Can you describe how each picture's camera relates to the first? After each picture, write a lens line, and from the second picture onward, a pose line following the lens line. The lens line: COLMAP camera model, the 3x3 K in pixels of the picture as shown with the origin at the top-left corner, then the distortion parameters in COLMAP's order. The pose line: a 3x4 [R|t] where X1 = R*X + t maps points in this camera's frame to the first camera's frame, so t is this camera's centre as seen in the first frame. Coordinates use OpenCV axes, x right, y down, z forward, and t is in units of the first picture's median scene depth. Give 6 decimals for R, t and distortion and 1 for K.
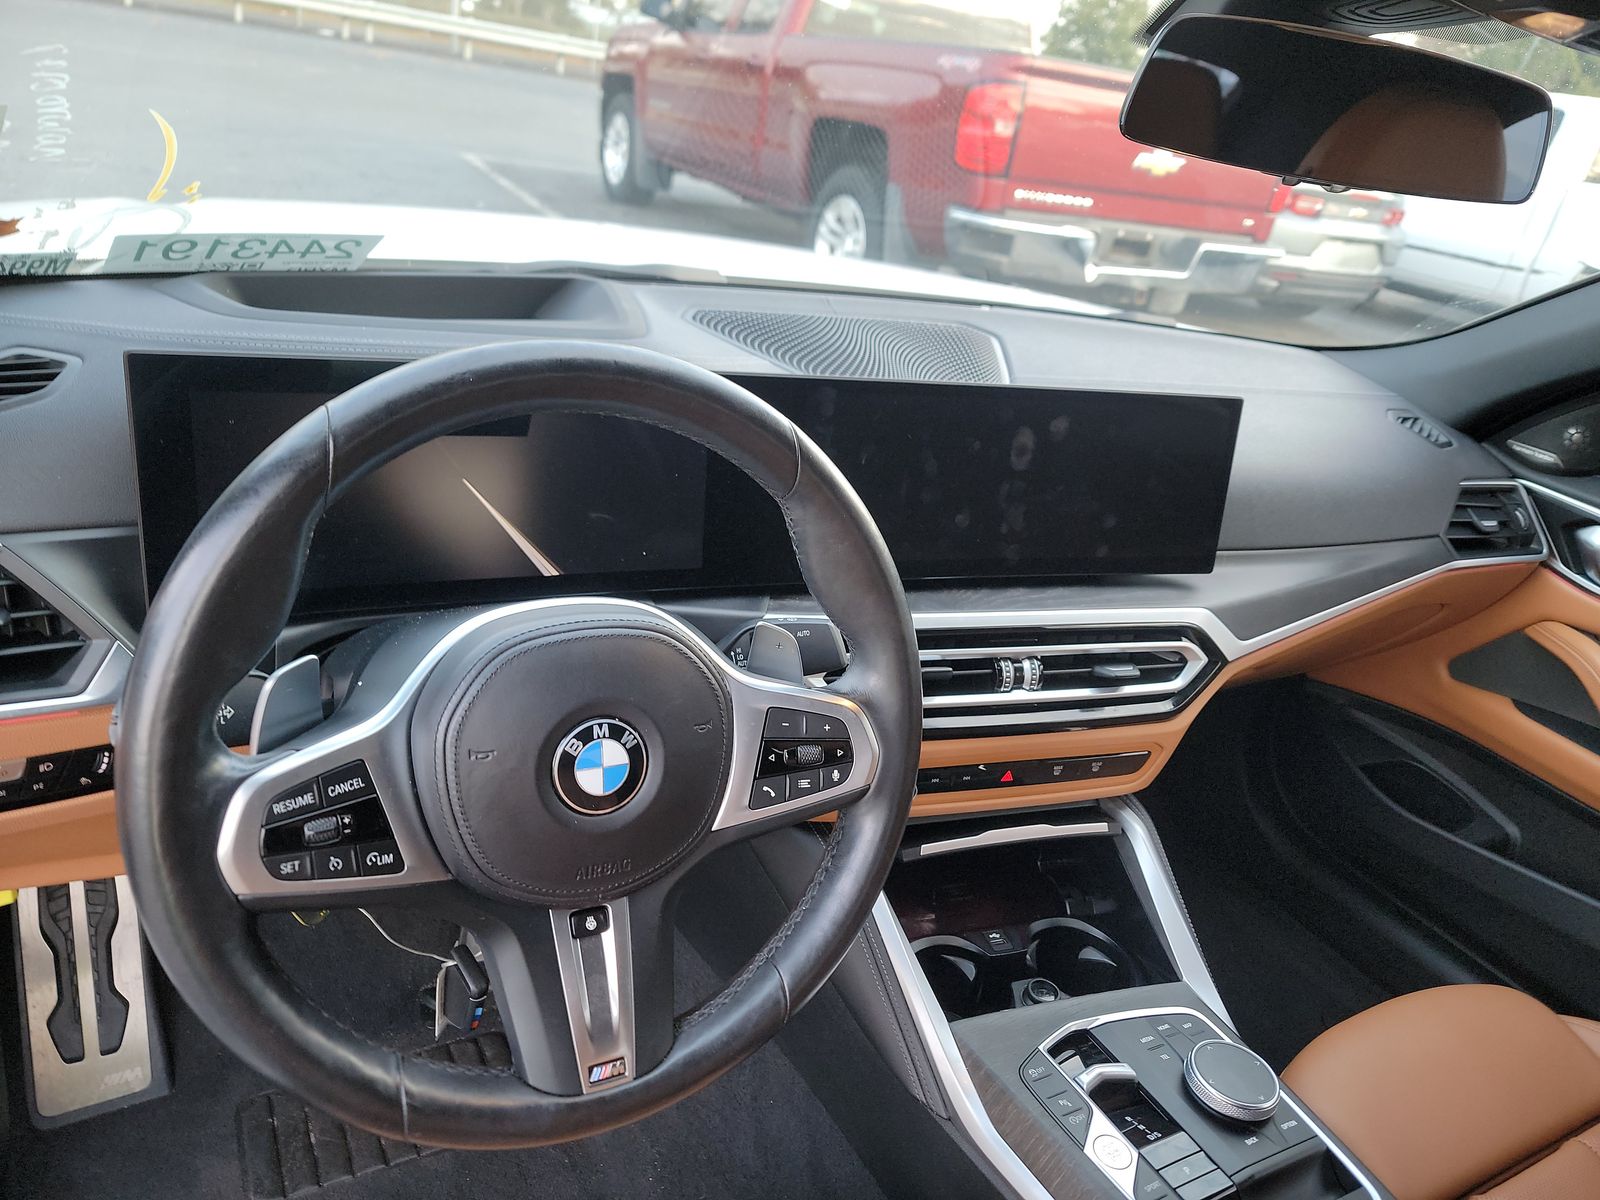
lens RADIAL K [[1141.4, 0, 800.0], [0, 1141.4, 600.0], [0, 0, 1]] dist [0.095621, -0.090588]
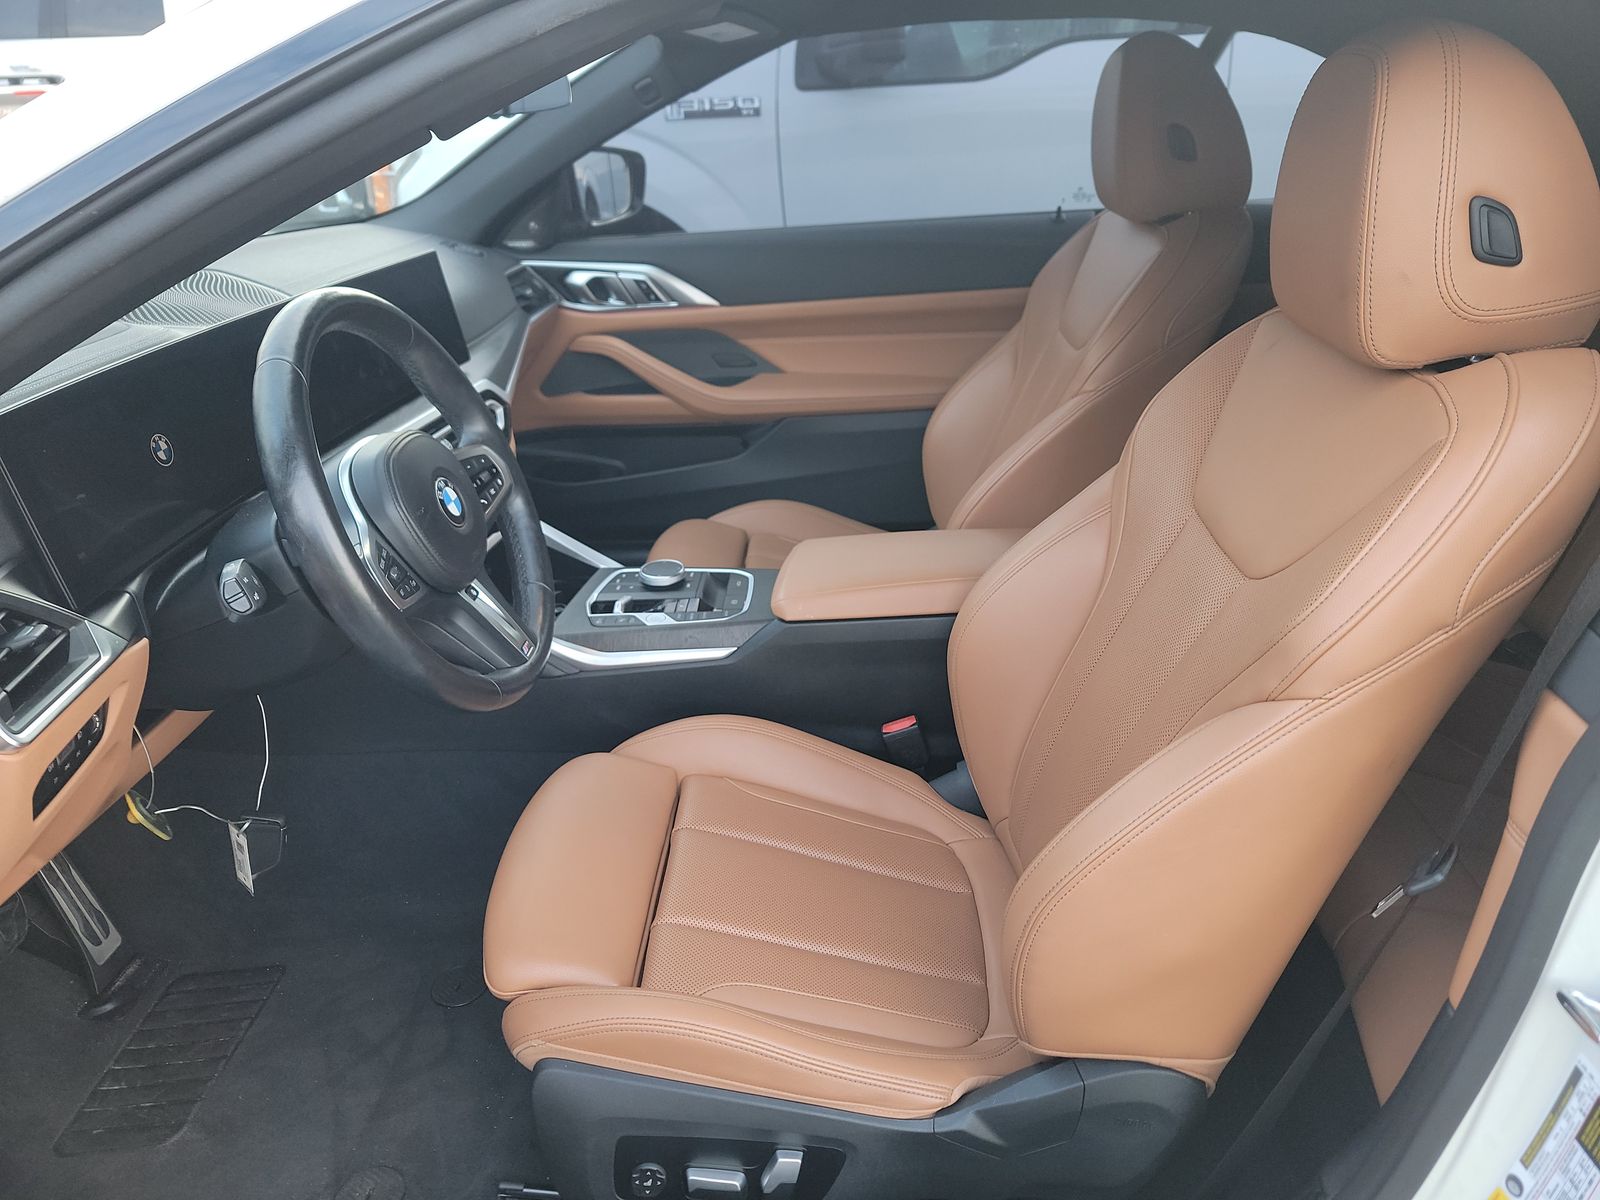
lens RADIAL K [[1141.4, 0, 800.0], [0, 1141.4, 600.0], [0, 0, 1]] dist [0.095621, -0.090588]
pose [[0.505647, -0.510792, 0.695278, -0.568855], [0.447499, 0.844291, 0.294817, -0.007793], [-0.737608, 0.162063, 0.655493, -0.274066]]
